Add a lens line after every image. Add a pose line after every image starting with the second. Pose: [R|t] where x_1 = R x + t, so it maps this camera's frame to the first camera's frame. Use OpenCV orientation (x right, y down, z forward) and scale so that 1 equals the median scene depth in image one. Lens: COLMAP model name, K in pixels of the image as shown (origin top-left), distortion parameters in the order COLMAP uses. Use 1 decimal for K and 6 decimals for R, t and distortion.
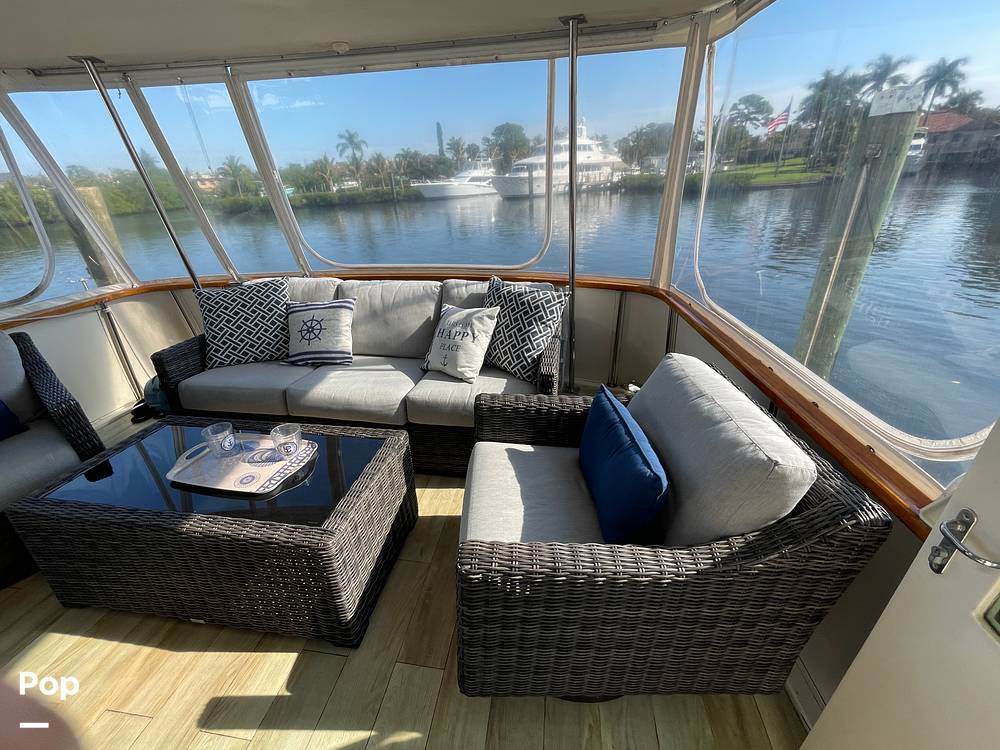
lens RADIAL K [[408.7, 0, 500.7], [0, 408.7, 378.5], [0, 0, 1]] dist [-0.003926, 0.001213]
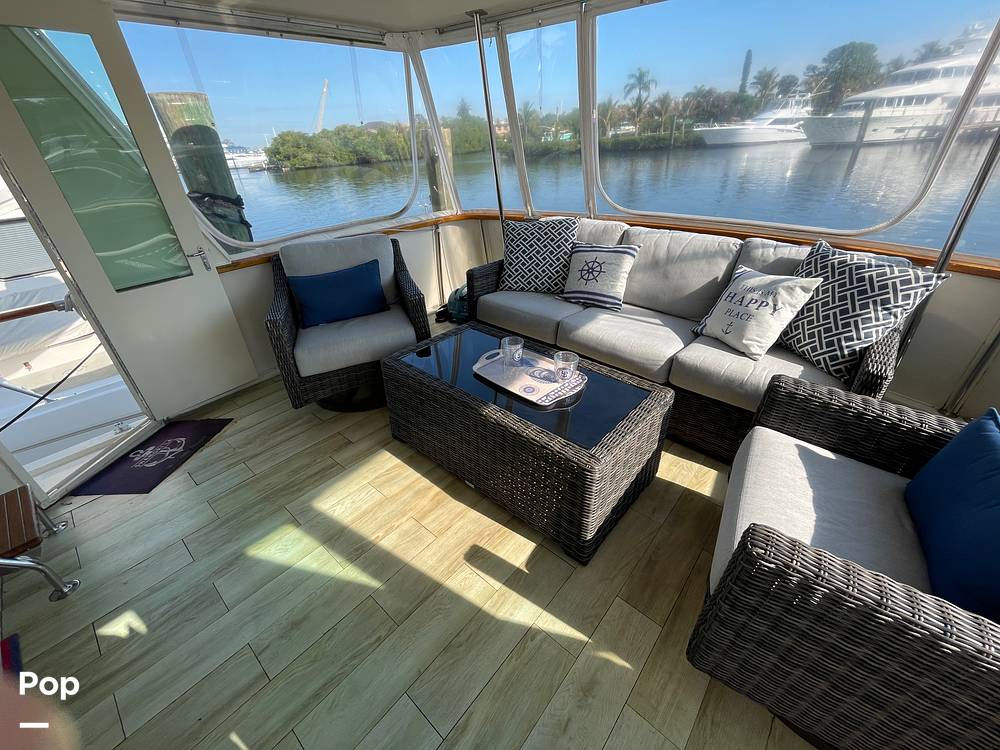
lens RADIAL K [[408.7, 0, 498.7], [0, 408.7, 378.8], [0, 0, 1]] dist [-0.003926, 0.001213]
pose [[0.835380, 0.281938, -0.471859, -0.106389], [-0.230833, 0.959013, 0.164347, 0.032727], [0.498854, -0.028372, 0.866221, -0.032764]]
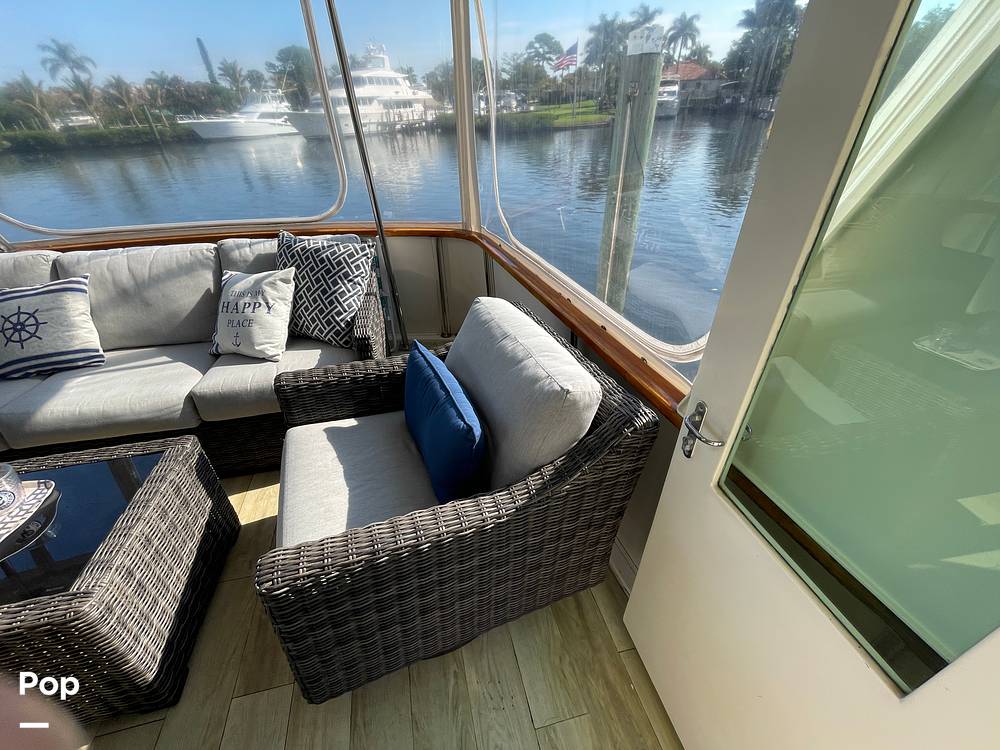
lens RADIAL K [[408.7, 0, 500.6], [0, 408.7, 379.3], [0, 0, 1]] dist [-0.003926, 0.001213]
pose [[0.923806, -0.194107, 0.330009, 0.071773], [0.154705, 0.977703, 0.142001, -0.000427], [-0.350214, -0.080127, 0.933236, 0.031655]]
